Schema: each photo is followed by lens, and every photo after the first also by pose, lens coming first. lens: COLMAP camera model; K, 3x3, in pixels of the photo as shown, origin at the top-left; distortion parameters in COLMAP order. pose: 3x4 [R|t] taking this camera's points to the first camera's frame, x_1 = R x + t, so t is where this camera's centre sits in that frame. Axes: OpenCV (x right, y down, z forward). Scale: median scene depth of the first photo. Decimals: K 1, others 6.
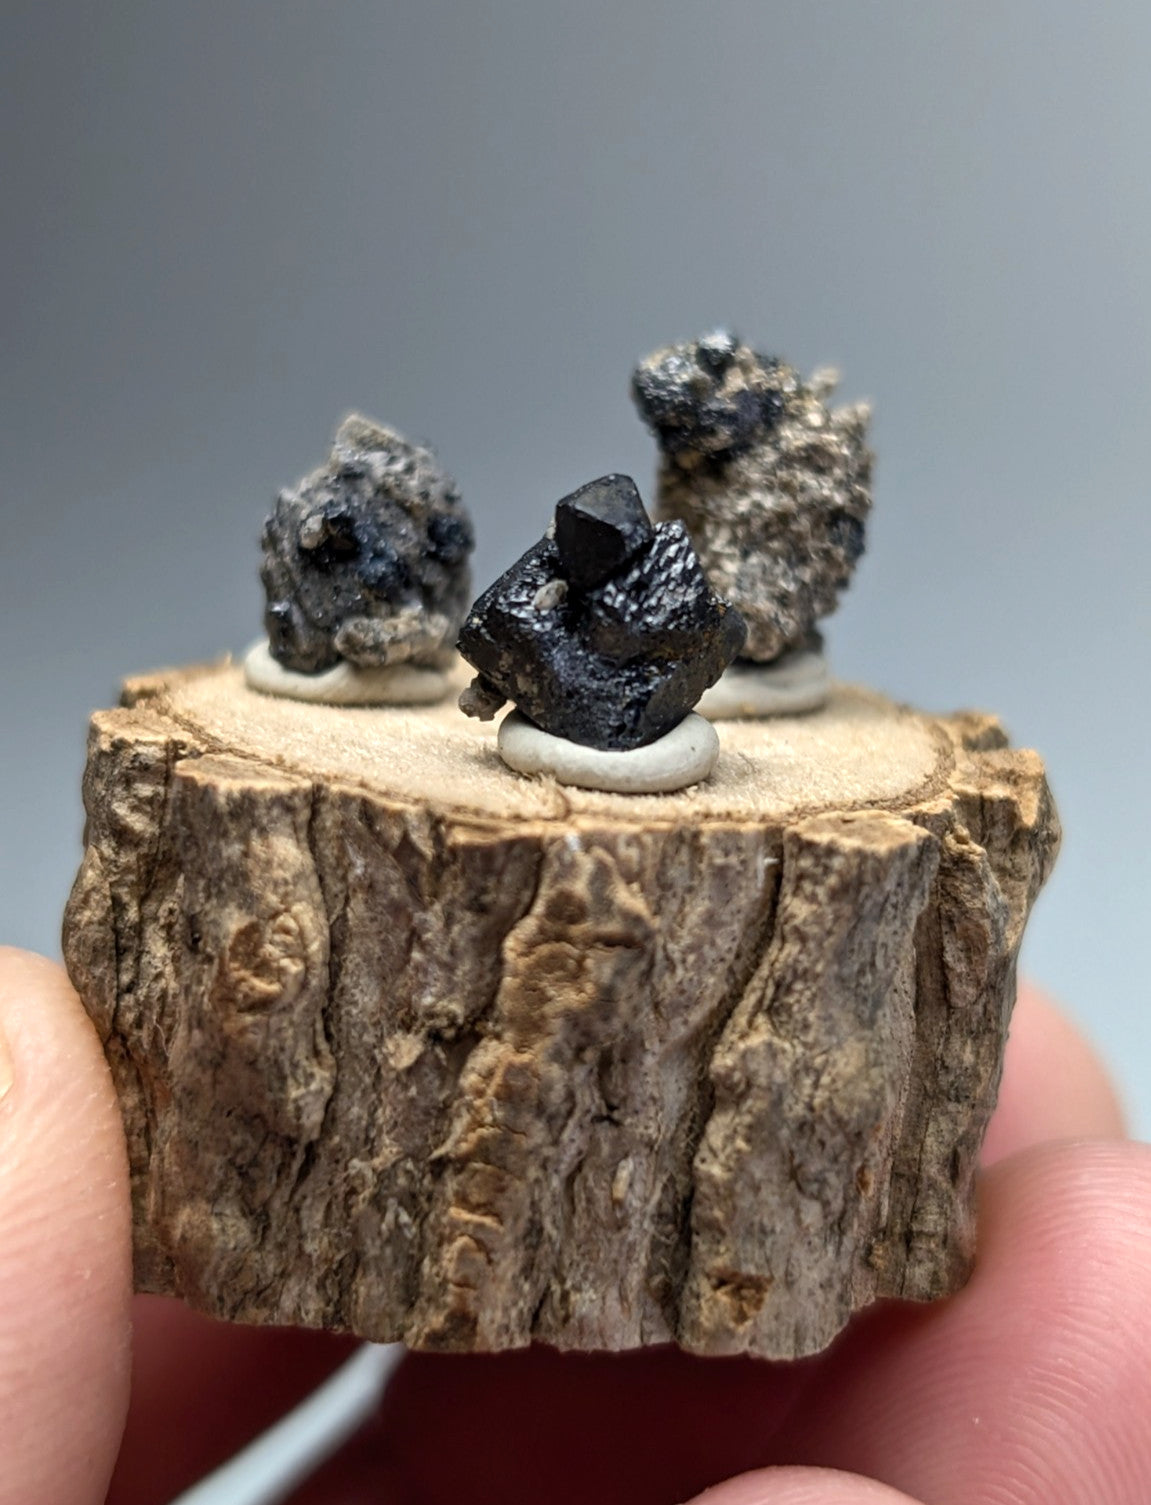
lens RADIAL K [[3248.4, 0, 579.1], [0, 3248.4, 684.9], [0, 0, 1]] dist [0.343563, -0.294809]
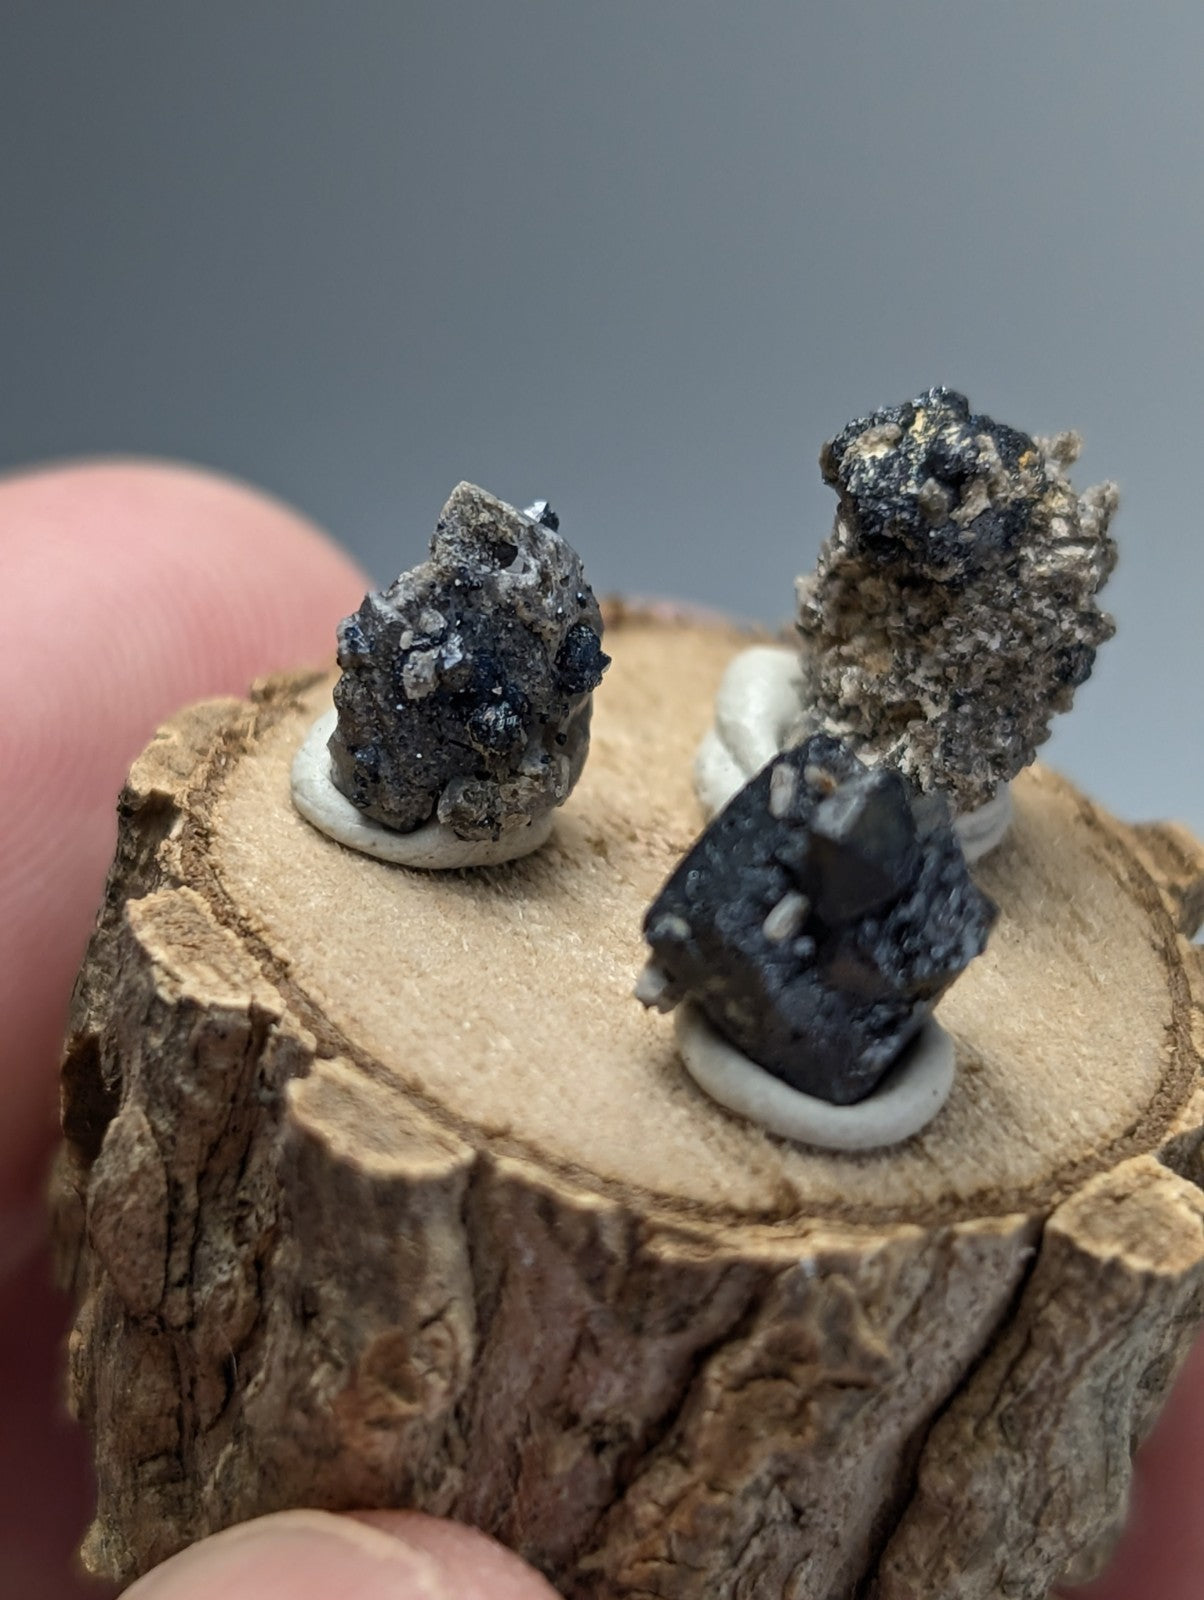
lens RADIAL K [[3899.3, 0, 602.0], [0, 3899.3, 800.0], [0, 0, 1]] dist [0.487412, -0.212424]
pose [[0.983501, 0.035418, 0.177401, -0.220607], [-0.100538, 0.922267, 0.373249, -0.401176], [-0.150392, -0.384926, 0.910612, 0.164401]]
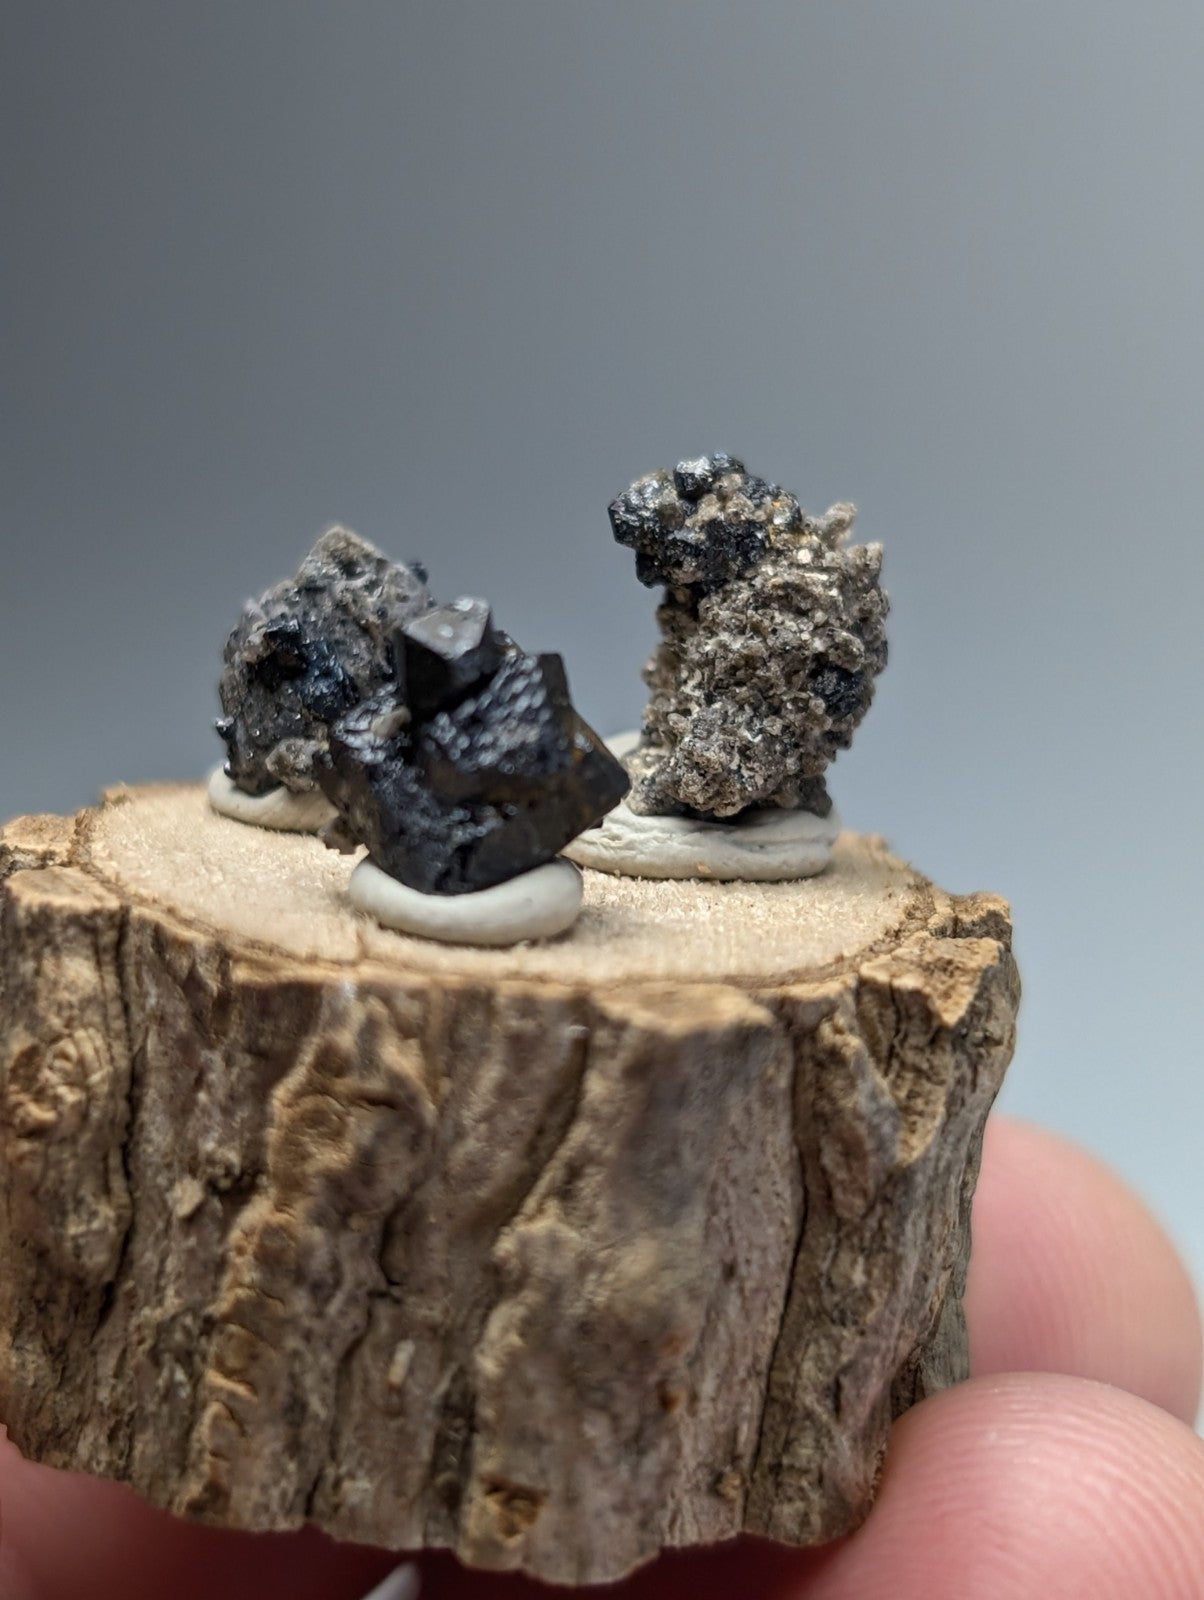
lens RADIAL K [[3360.8, 0, 558.1], [0, 3360.8, 801.1], [0, 0, 1]] dist [0.558891, -3.475512]
pose [[0.952991, 0.075068, -0.293552, 0.322396], [-0.078144, 0.996941, 0.001255, -0.010657], [0.292748, 0.021744, 0.955942, 0.095395]]
